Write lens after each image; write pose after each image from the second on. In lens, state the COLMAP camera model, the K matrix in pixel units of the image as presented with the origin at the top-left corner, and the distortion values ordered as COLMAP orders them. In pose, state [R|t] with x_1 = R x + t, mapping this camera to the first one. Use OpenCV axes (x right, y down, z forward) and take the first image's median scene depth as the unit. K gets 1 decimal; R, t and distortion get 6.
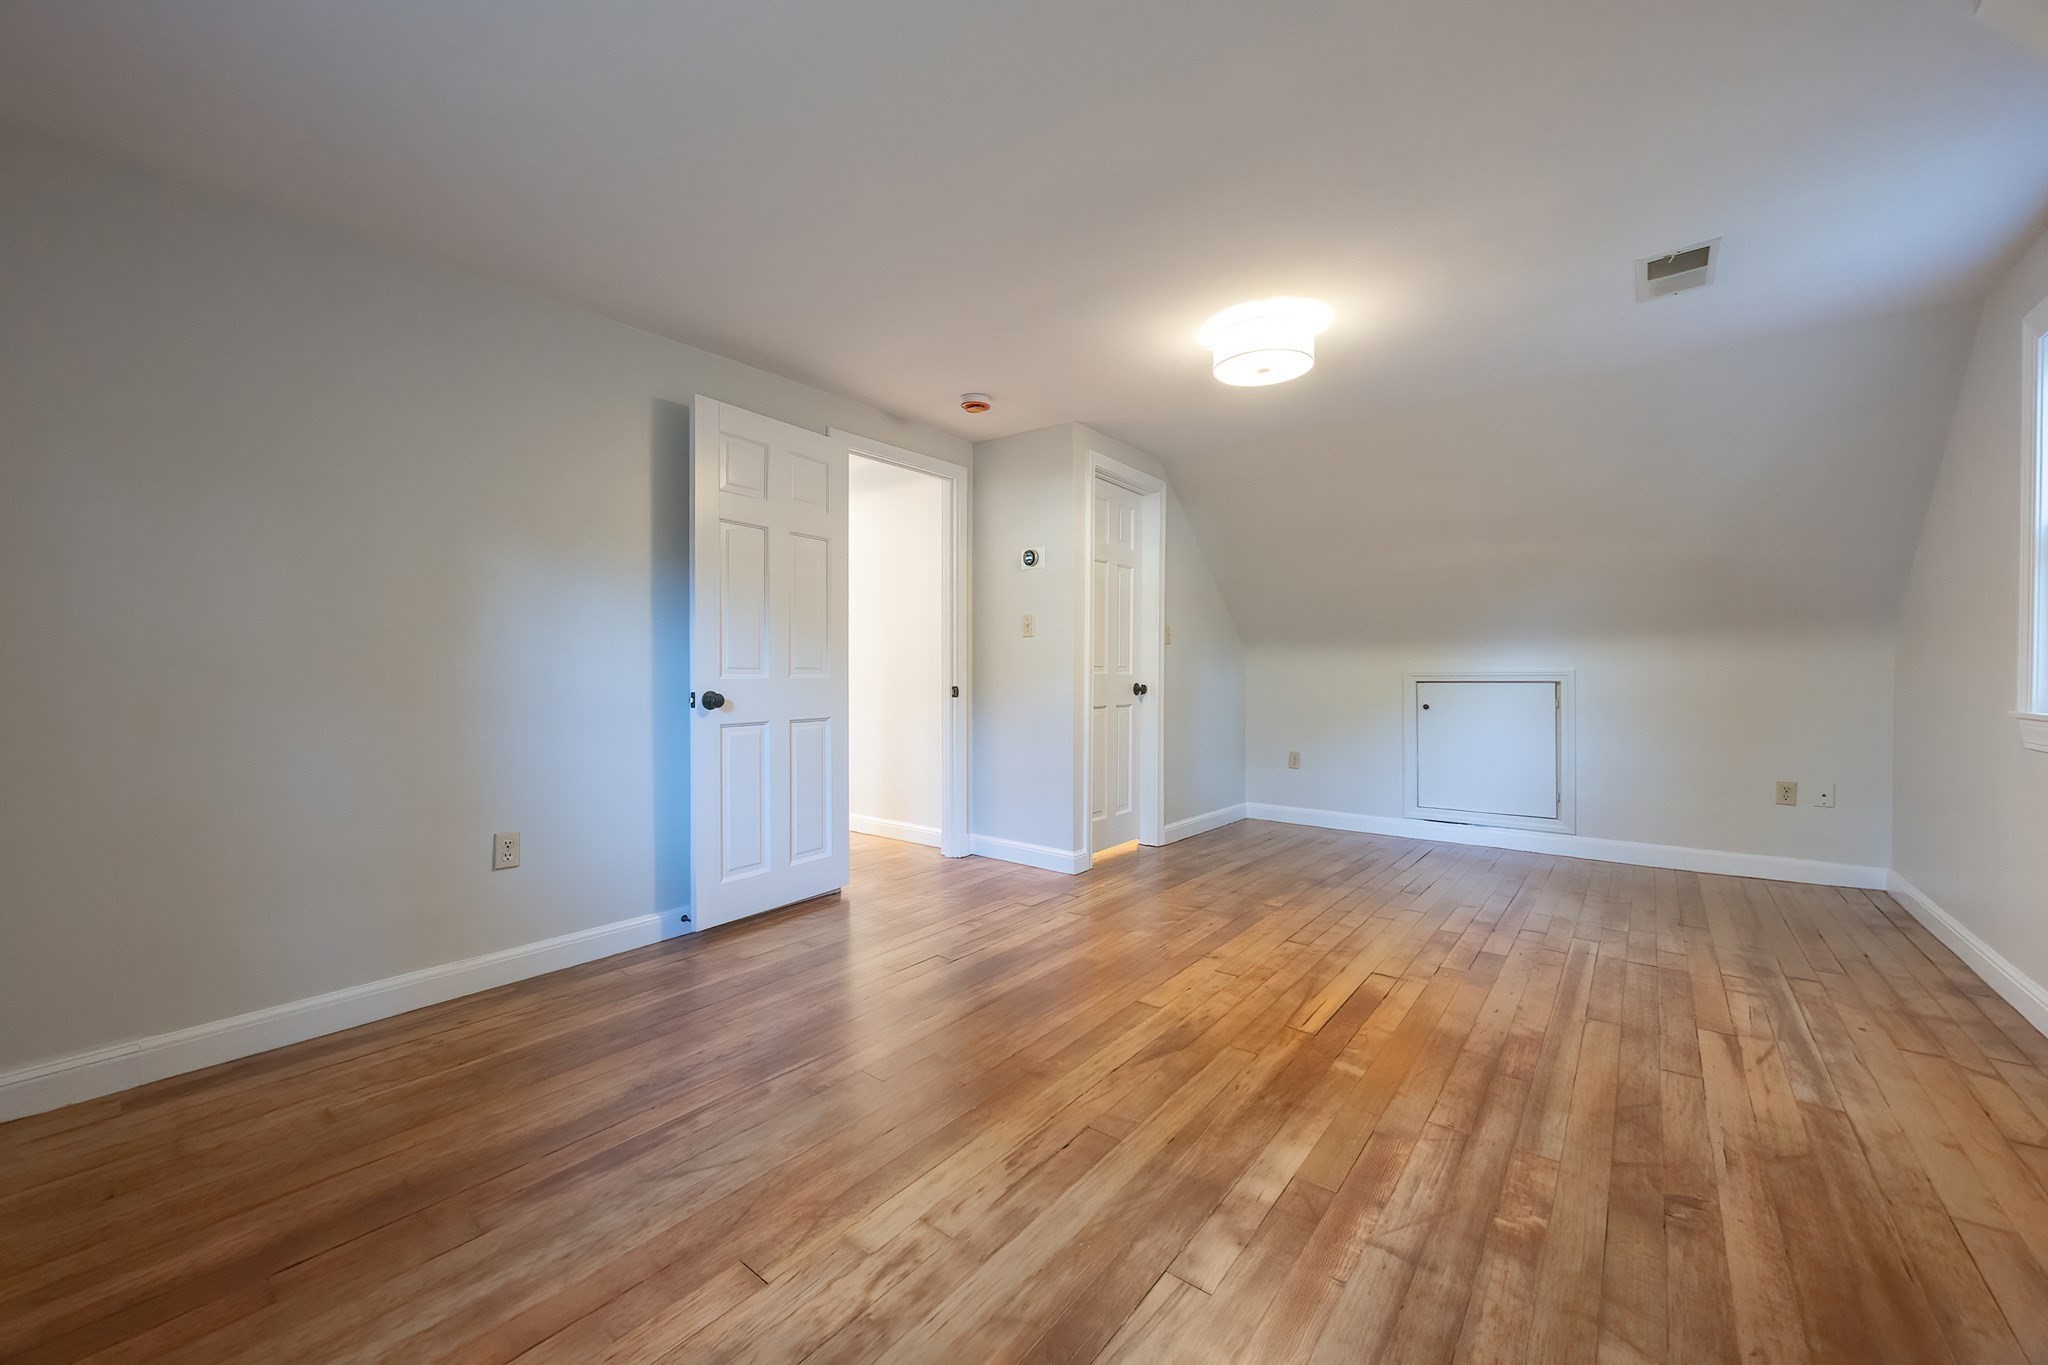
lens RADIAL K [[793.0, 0, 1035.0], [0, 793.0, 686.1], [0, 0, 1]] dist [-0.001381, -0.000226]
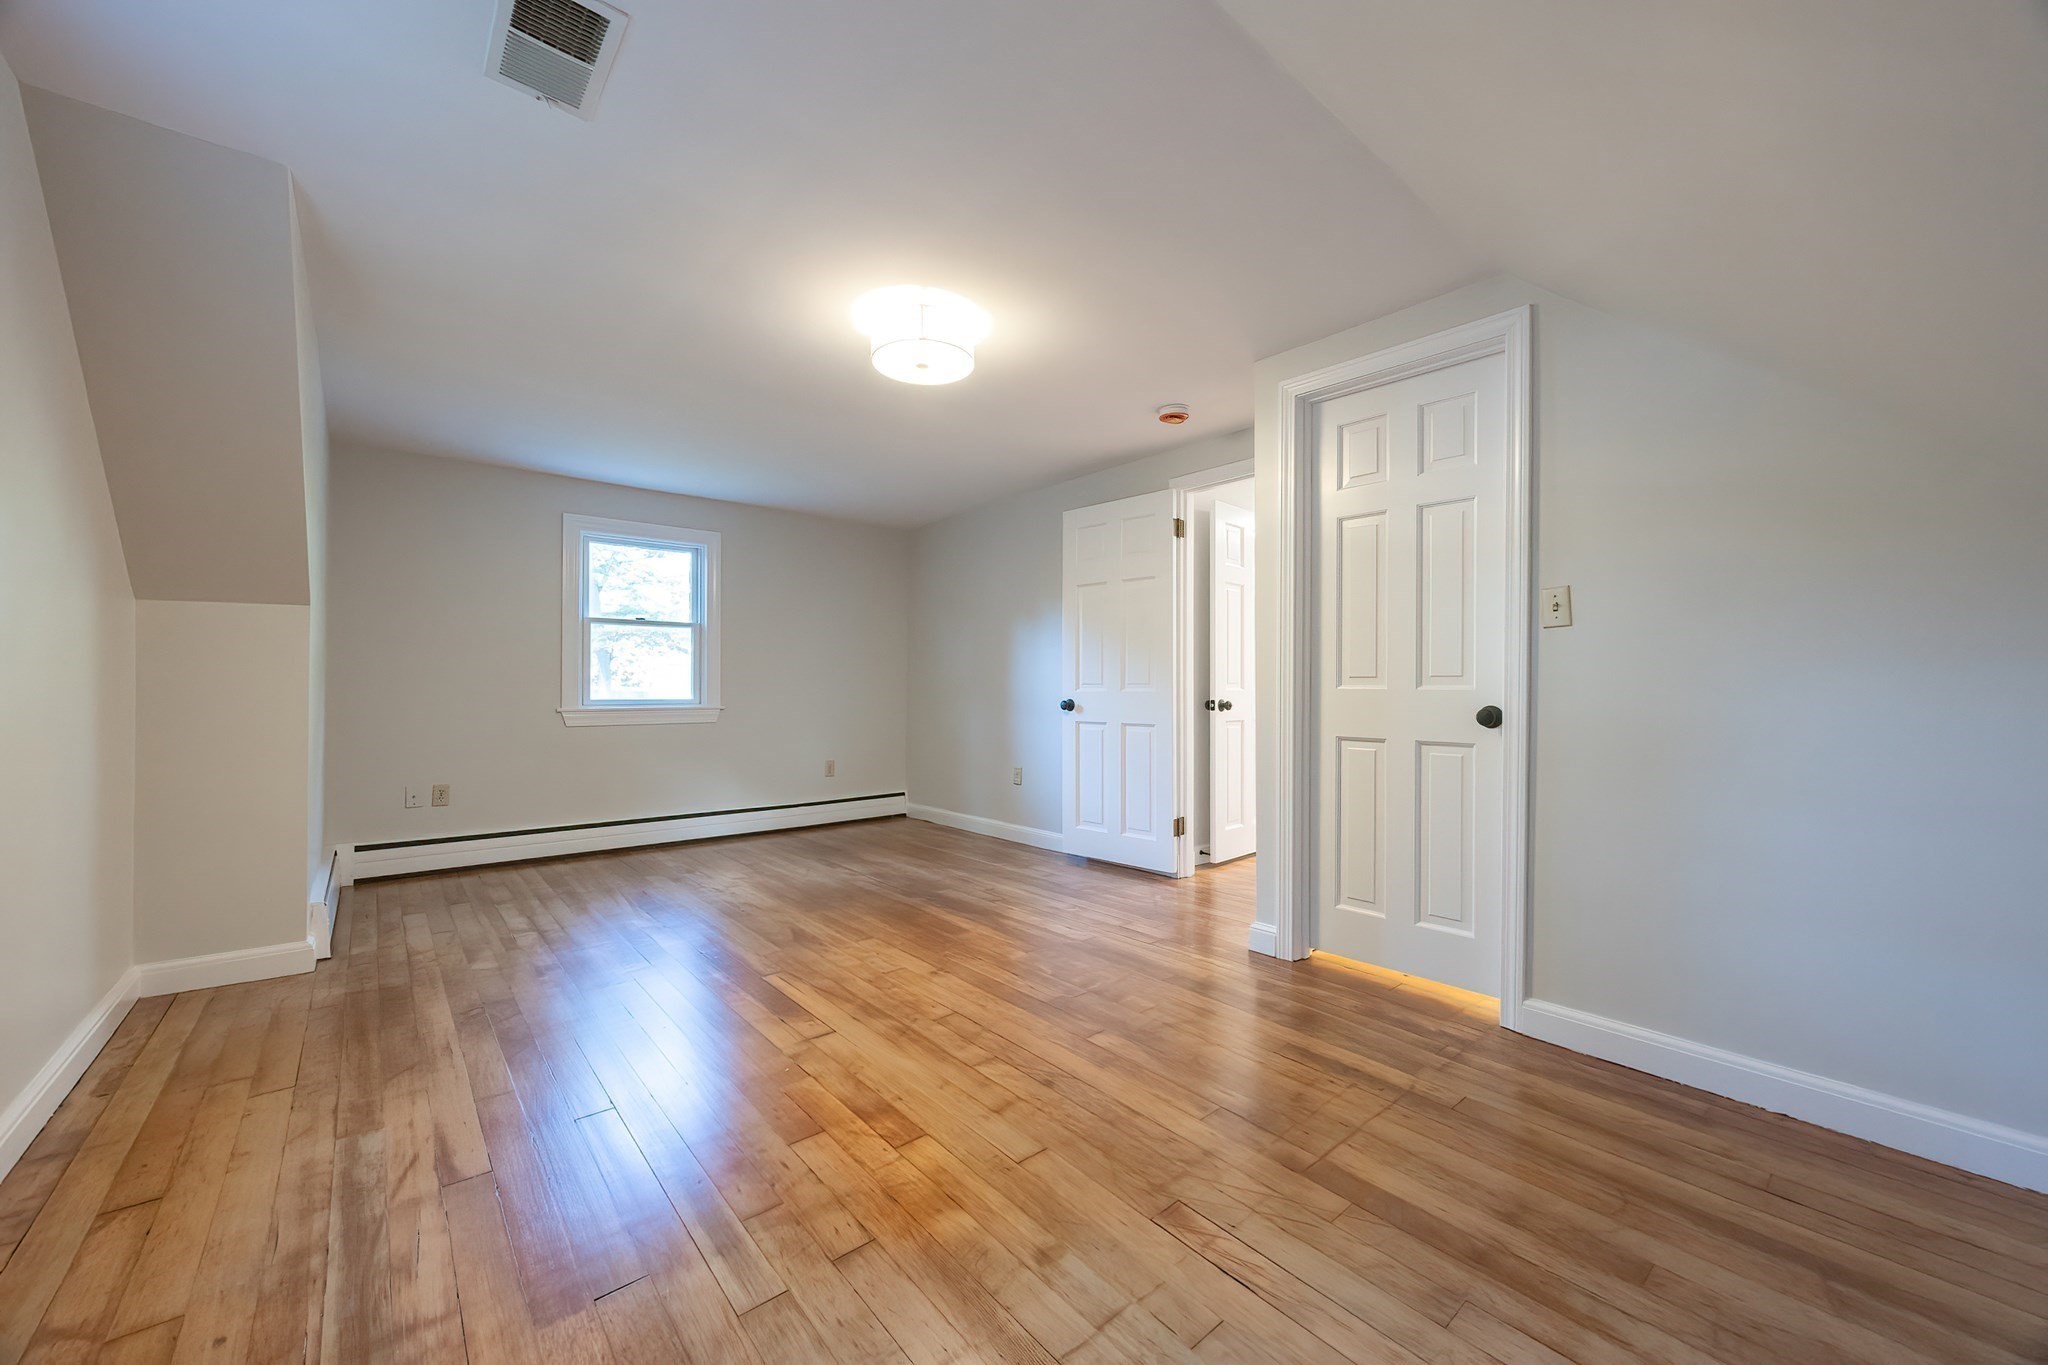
lens RADIAL K [[793.0, 0, 1035.0], [0, 793.0, 686.1], [0, 0, 1]] dist [-0.001381, -0.000226]
pose [[-0.208936, -0.002954, -0.977925, 1.284228], [-0.019146, 0.999816, 0.001071, -0.021041], [0.977742, 0.018947, -0.208954, 1.451074]]
